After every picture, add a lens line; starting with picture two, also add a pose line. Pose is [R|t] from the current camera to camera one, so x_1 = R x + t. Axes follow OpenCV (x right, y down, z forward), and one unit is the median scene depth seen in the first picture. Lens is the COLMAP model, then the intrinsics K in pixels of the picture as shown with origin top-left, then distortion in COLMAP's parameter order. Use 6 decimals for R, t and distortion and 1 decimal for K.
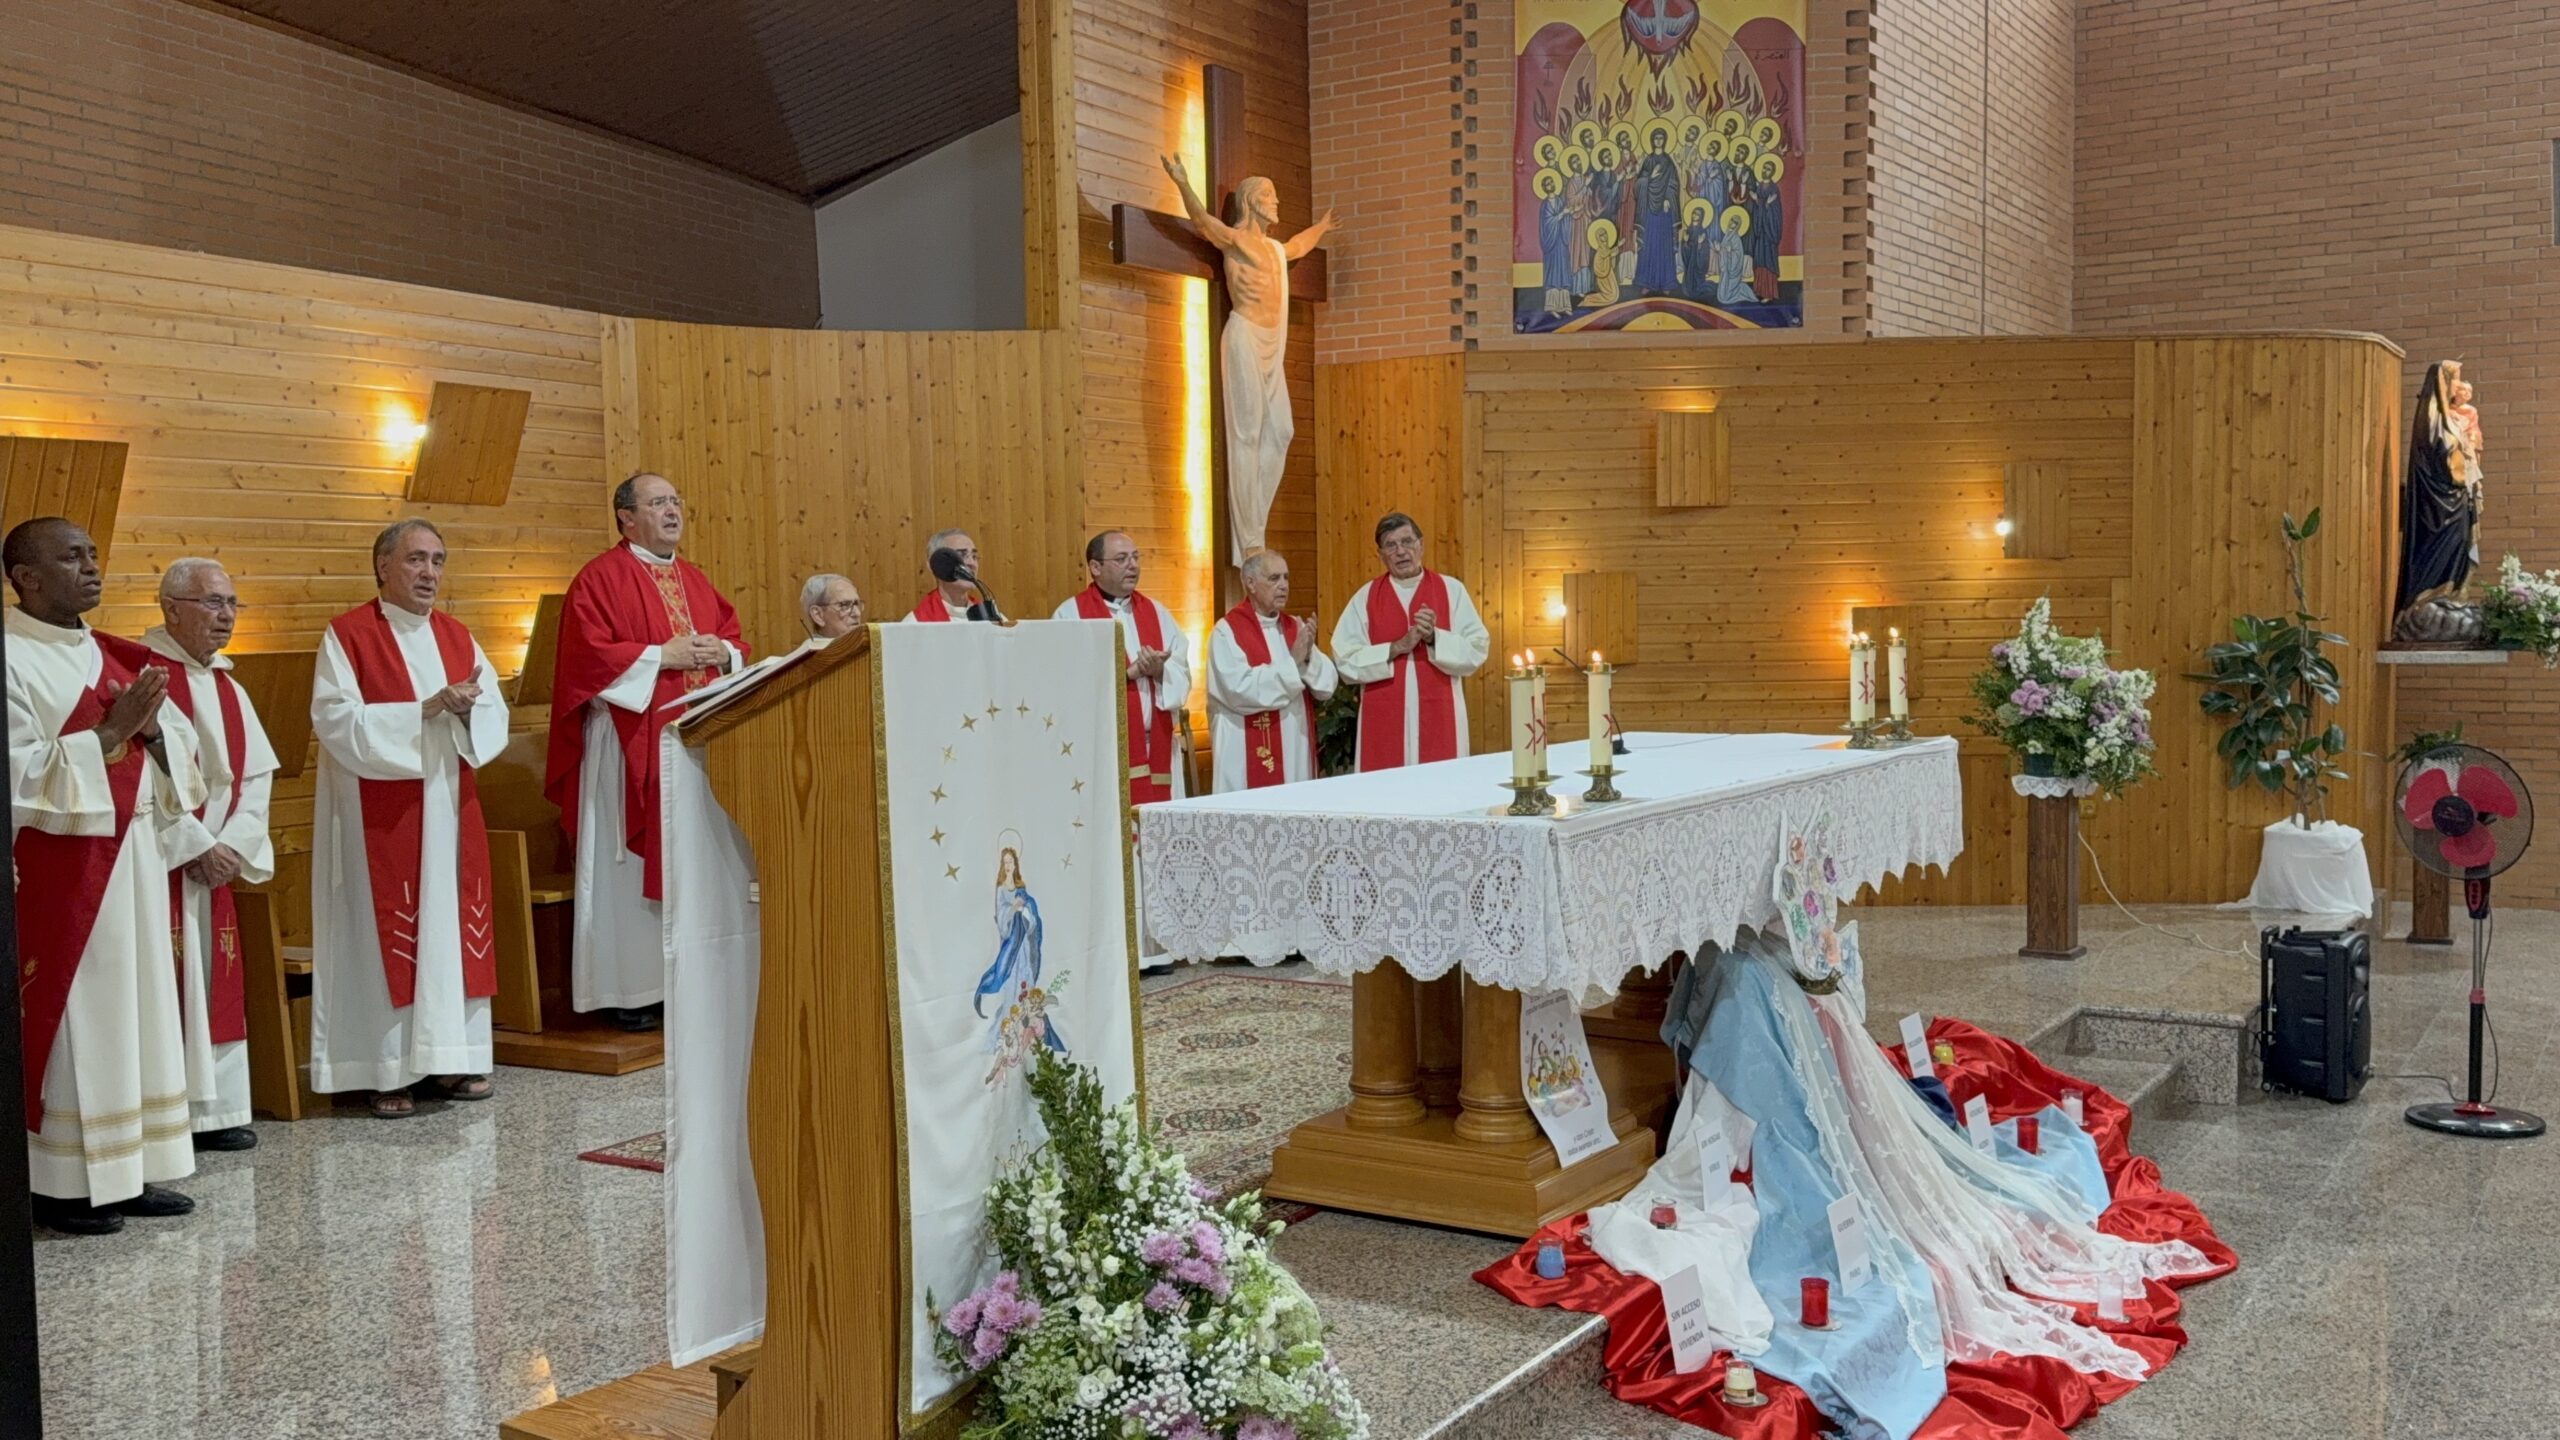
lens RADIAL K [[2175.7, 0, 1281.7], [0, 2175.7, 738.7], [0, 0, 1]] dist [0.204142, -0.431296]
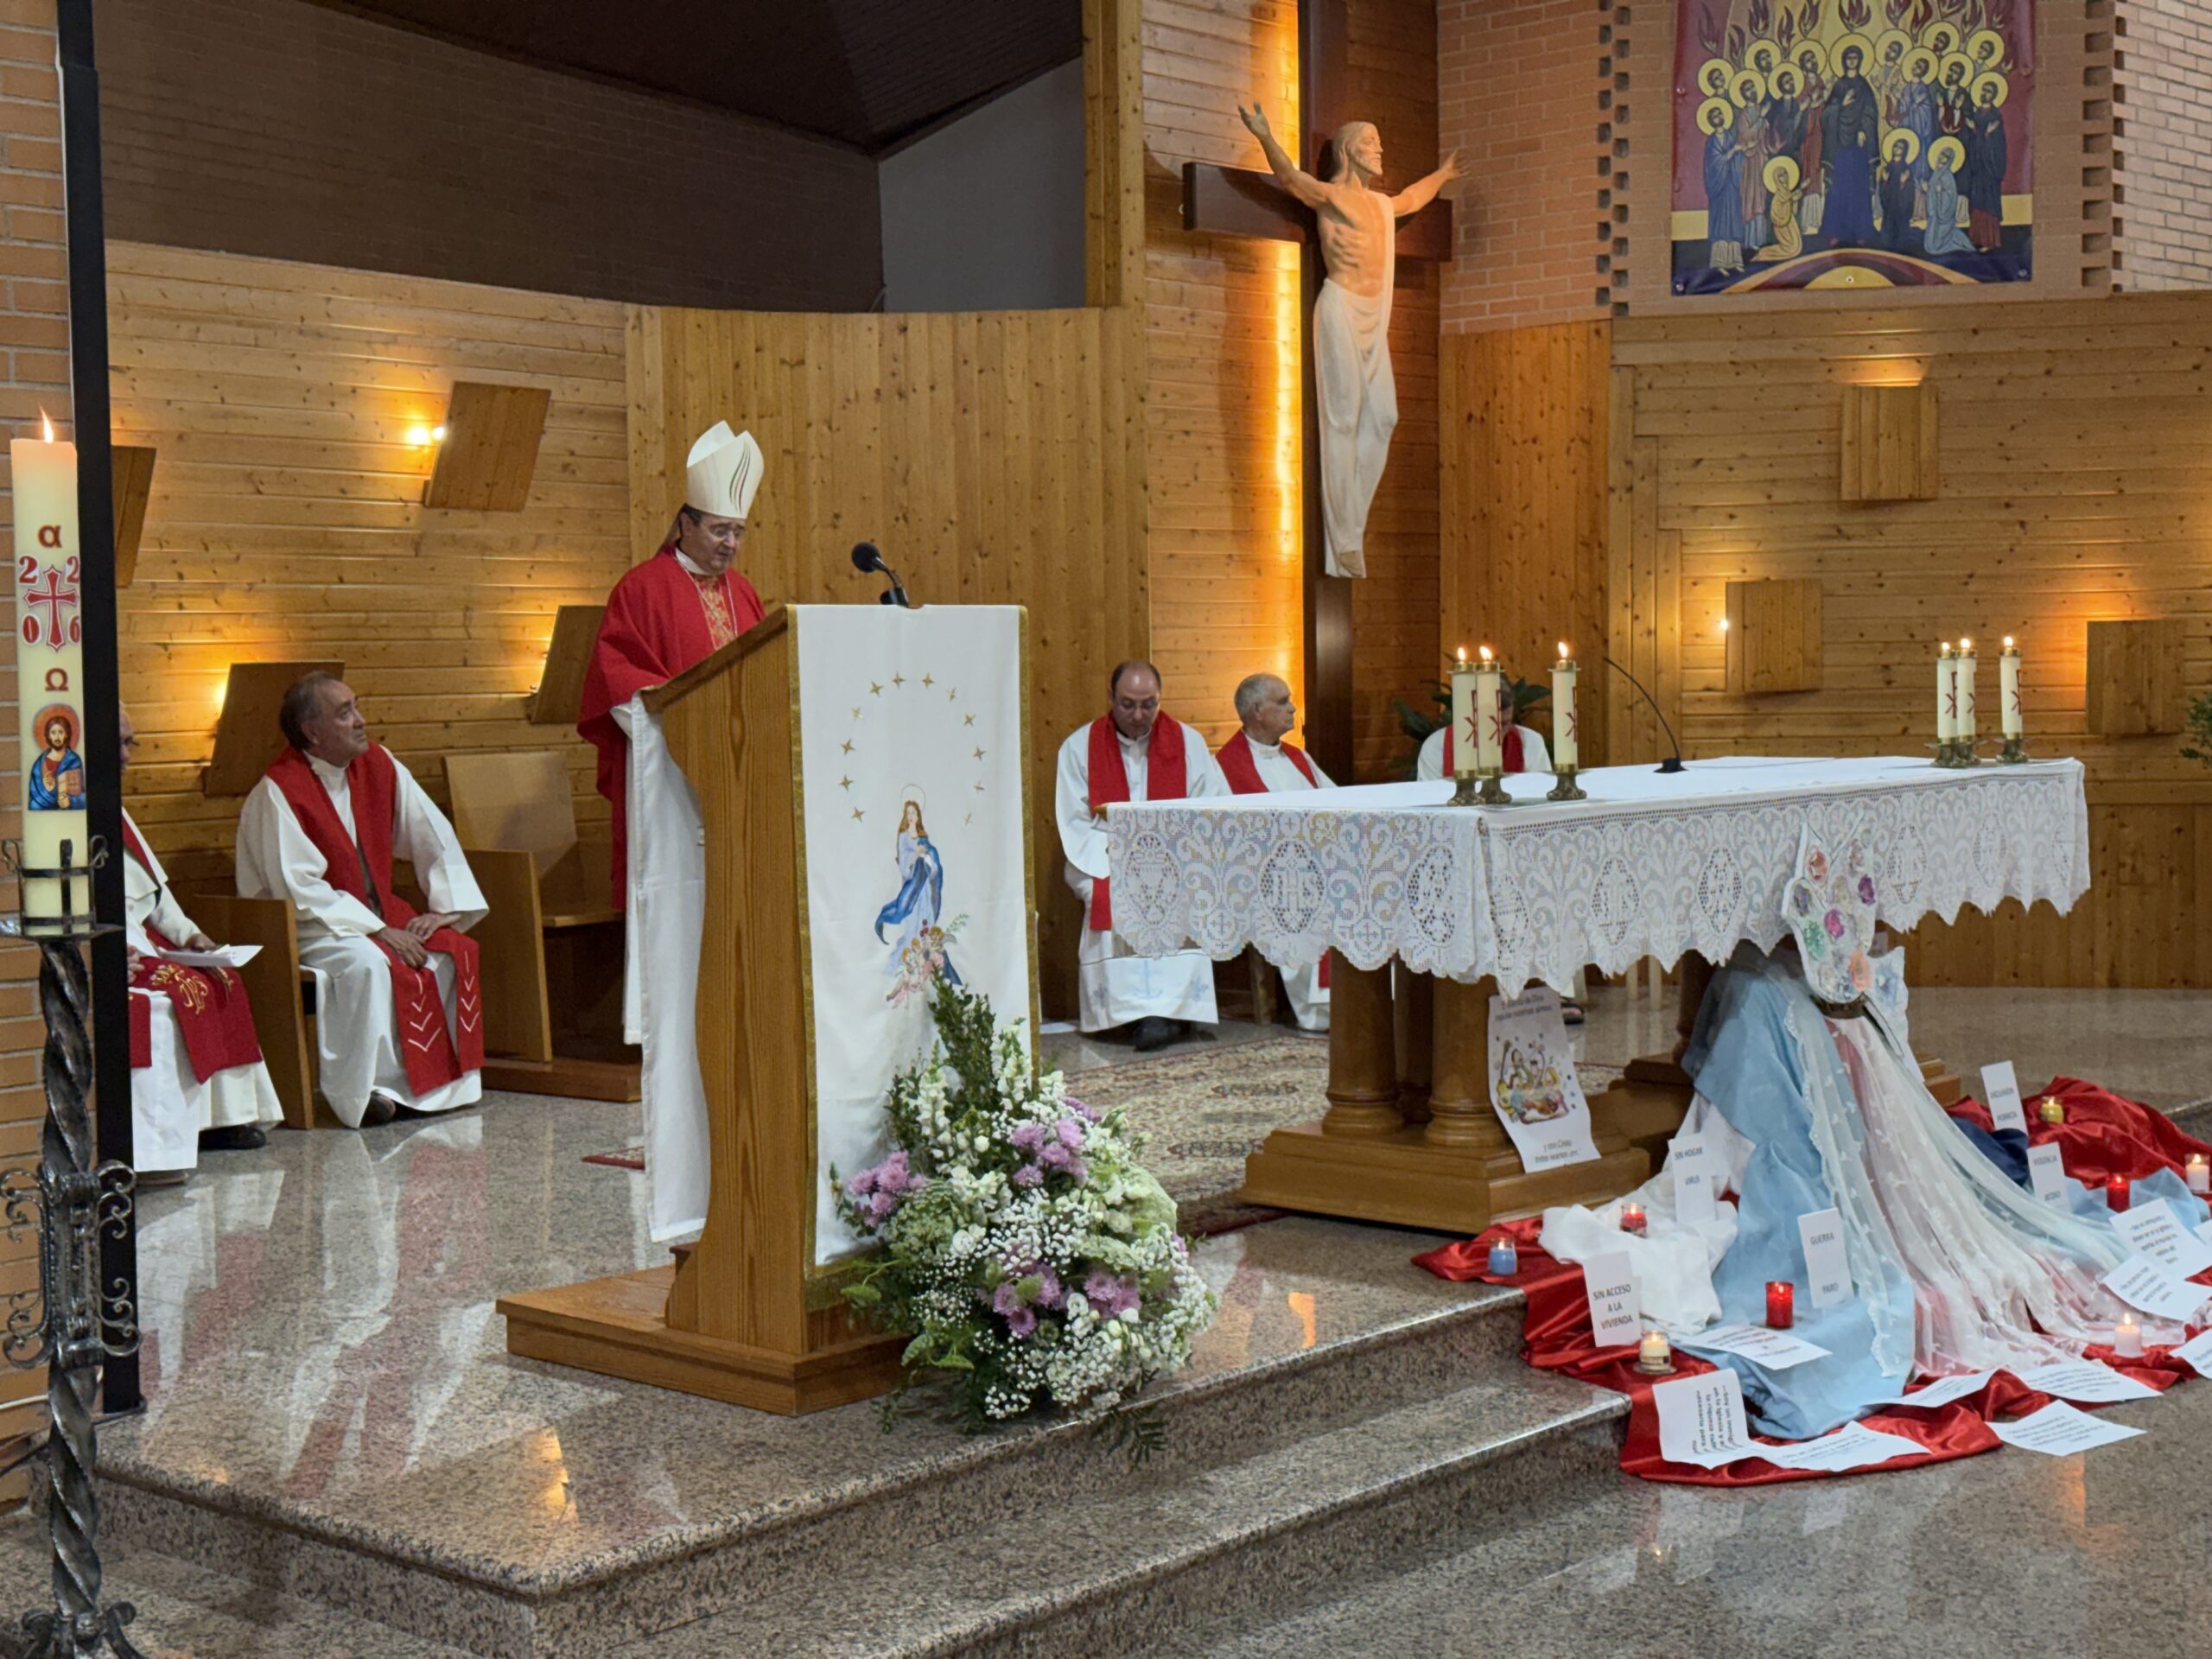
lens RADIAL K [[3075.0, 0, 1108.3], [0, 3075.0, 837.0], [0, 0, 1]] dist [0.205264, -0.421028]
pose [[0.987756, 0.010560, -0.155647, 0.085693], [-0.010417, 0.999944, 0.001734, 0.023968], [0.155657, -0.000091, 0.987811, -0.221017]]
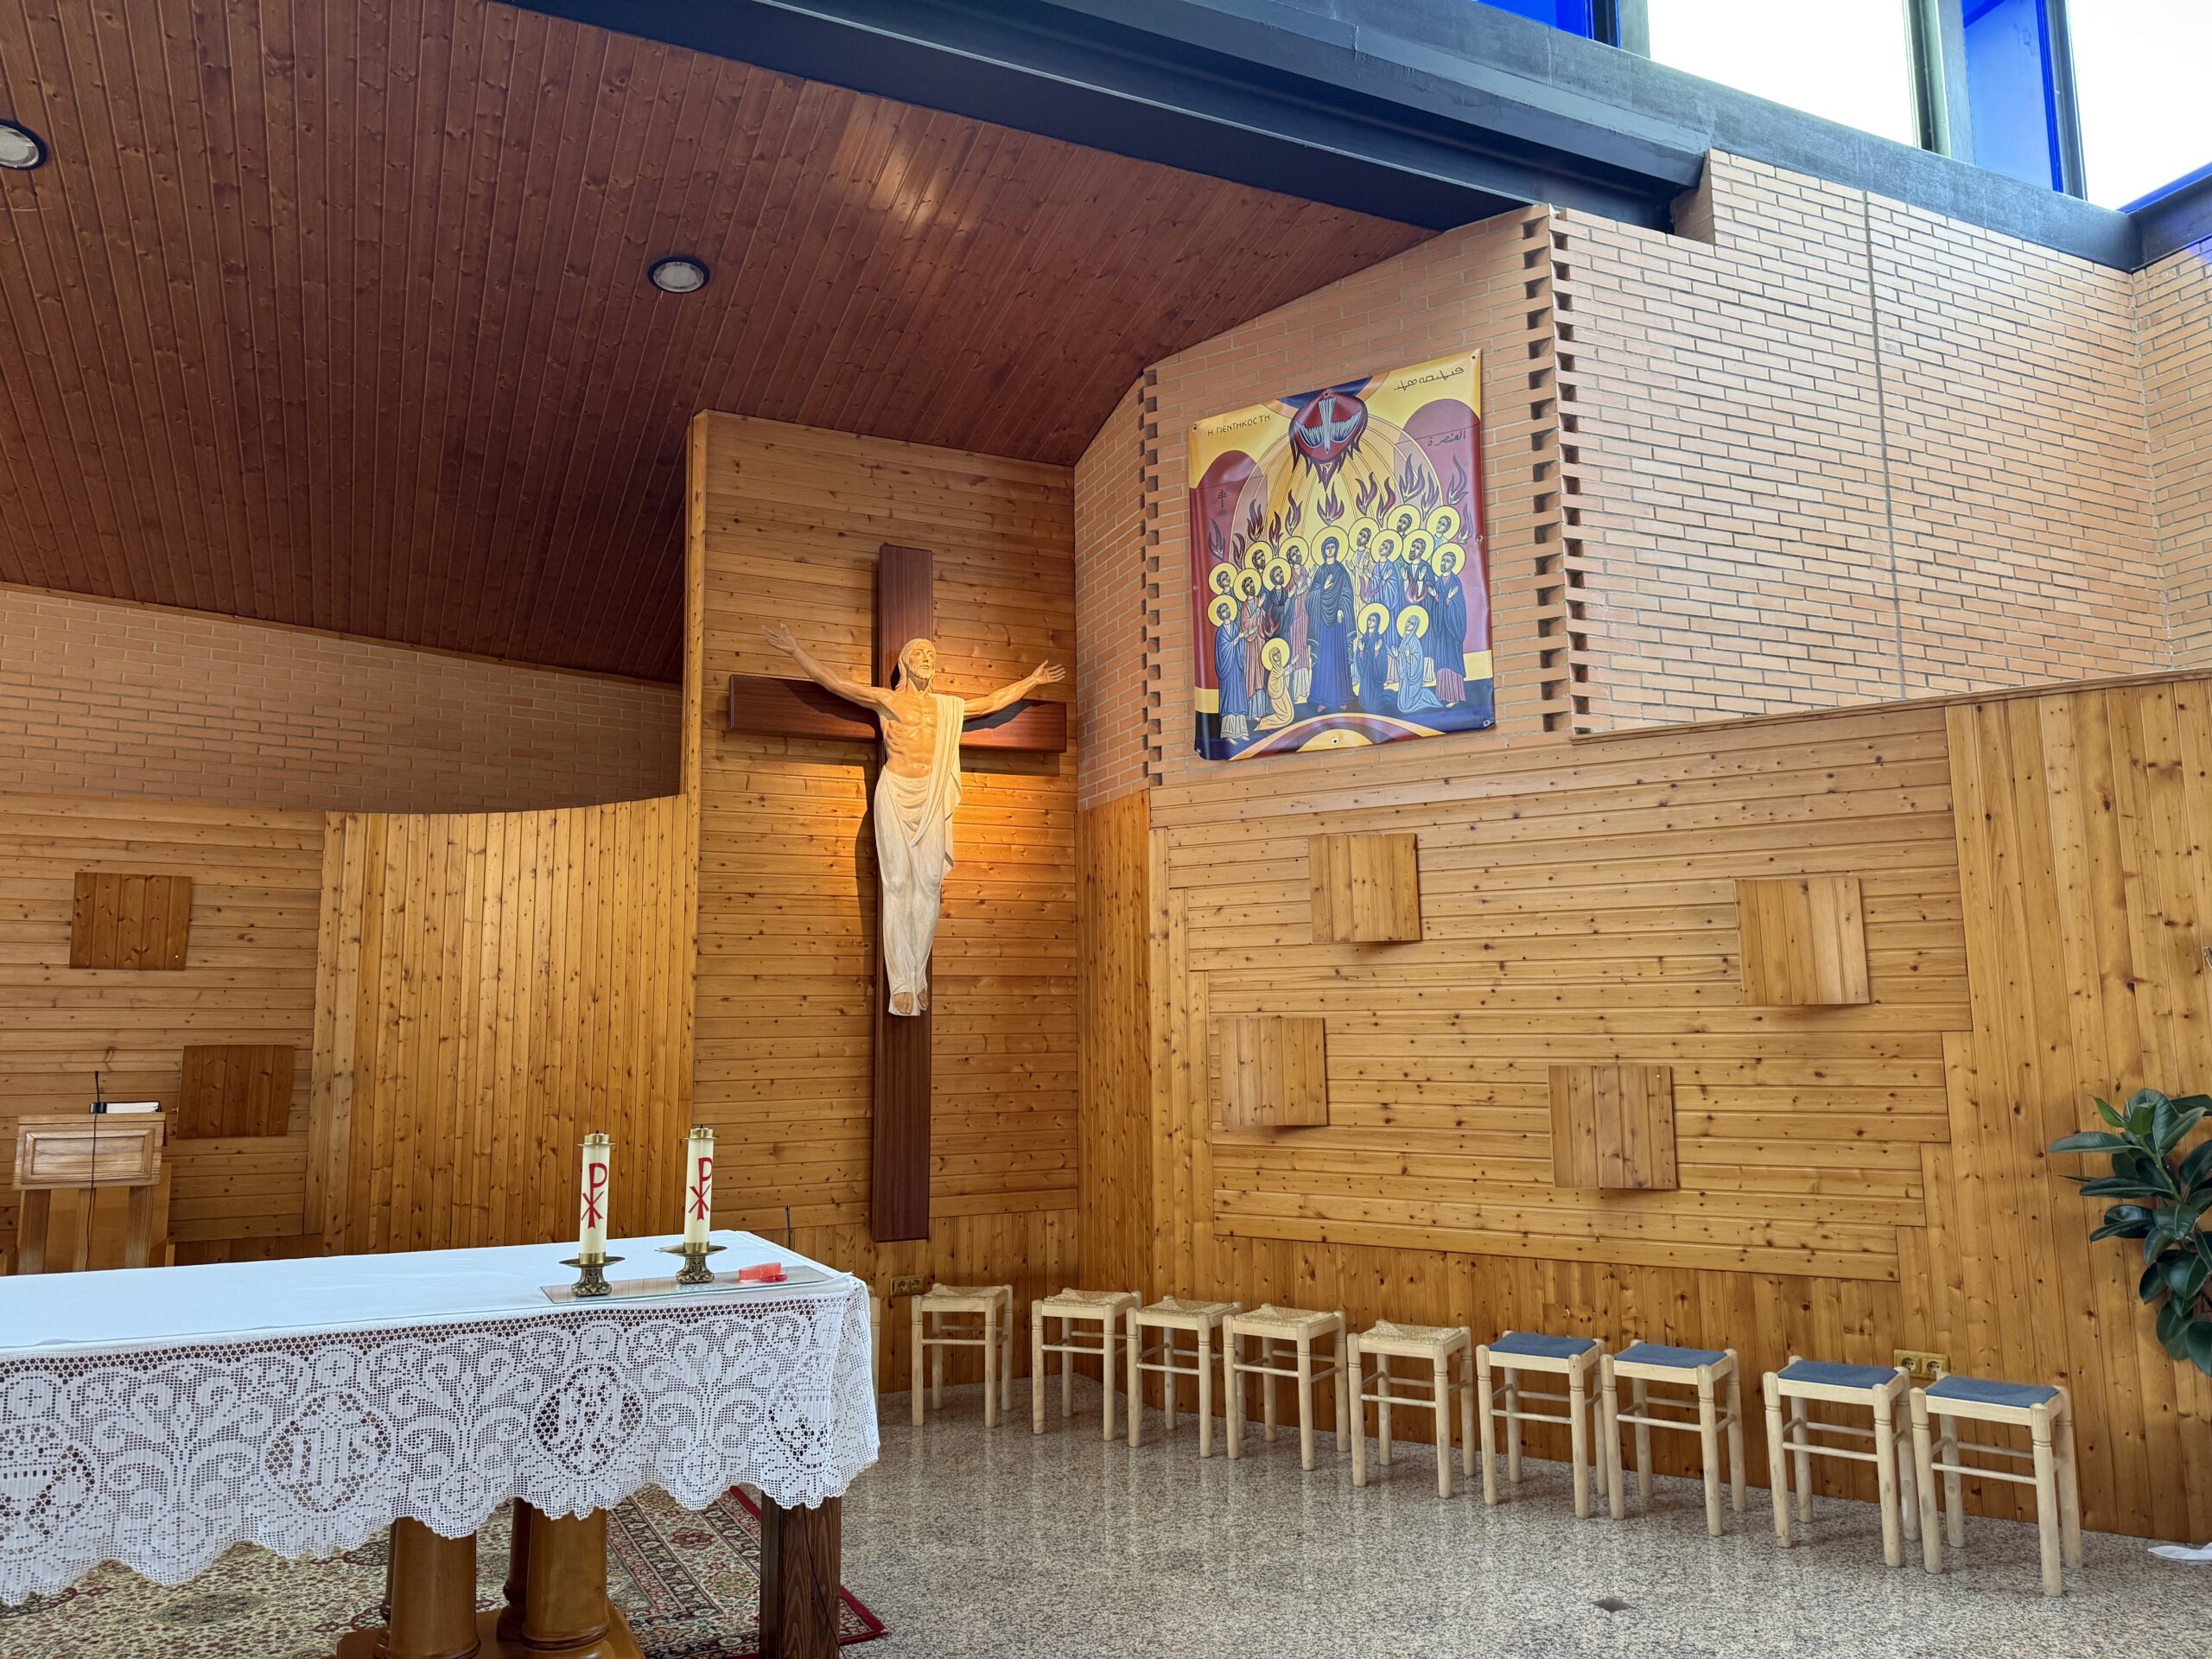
lens RADIAL K [[1545.5, 0, 1105.3], [0, 1545.5, 831.0], [0, 0, 1]] dist [0.147368, -0.197205]
pose [[0.845688, -0.065657, -0.529623, 0.454250], [-0.037561, 0.982620, -0.181790, -0.036285], [0.532354, 0.173631, 0.828524, 0.461403]]
